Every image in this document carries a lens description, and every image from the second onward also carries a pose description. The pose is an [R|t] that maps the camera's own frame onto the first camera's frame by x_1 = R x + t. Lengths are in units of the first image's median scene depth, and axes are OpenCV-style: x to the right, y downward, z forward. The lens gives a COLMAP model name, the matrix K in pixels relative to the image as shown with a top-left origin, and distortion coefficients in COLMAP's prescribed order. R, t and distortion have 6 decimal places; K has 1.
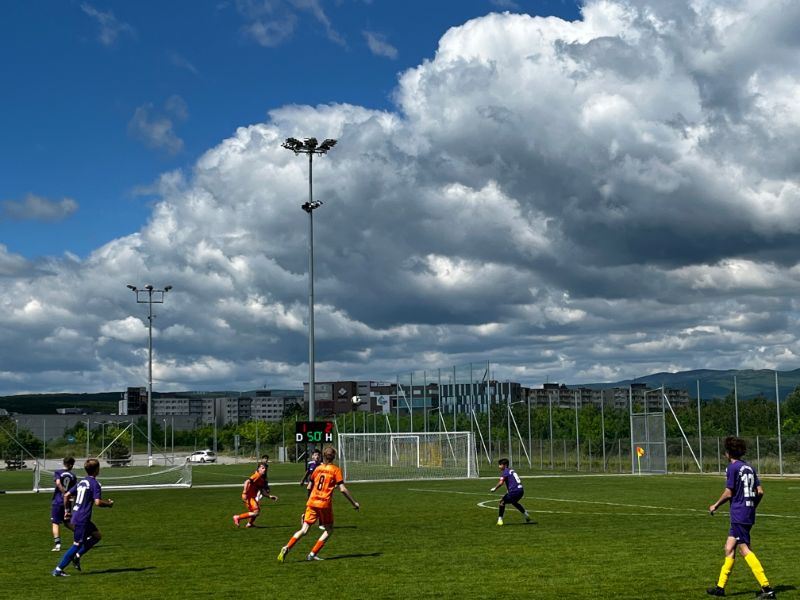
lens RADIAL K [[1390.7, 0, 400.0], [0, 1390.7, 300.0], [0, 0, 1]] dist [0.285914, -1.561049]
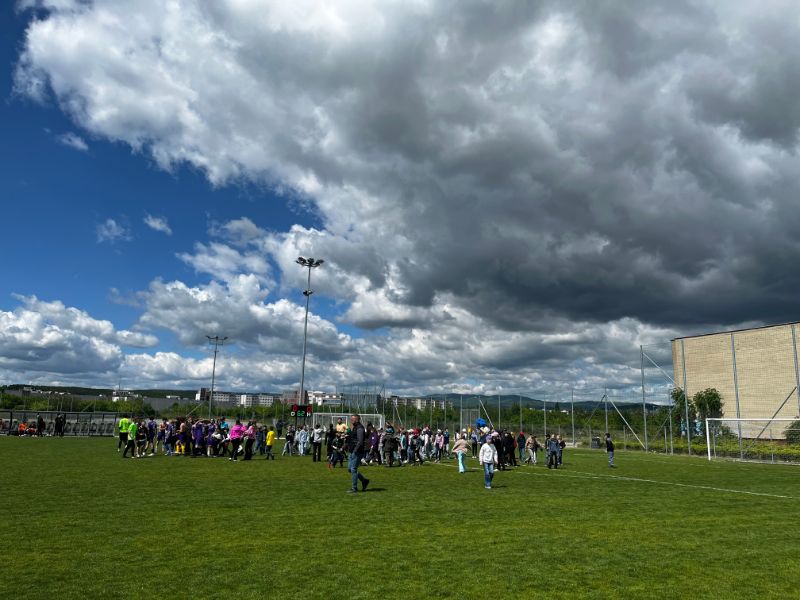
lens RADIAL K [[596.5, 0, 400.0], [0, 596.5, 300.0], [0, 0, 1]] dist [0.079269, -0.110222]
pose [[0.990832, 0.070623, 0.115172, -0.031435], [-0.059037, 0.993126, -0.101074, 0.018258], [-0.121518, 0.093348, 0.988190, 0.161896]]
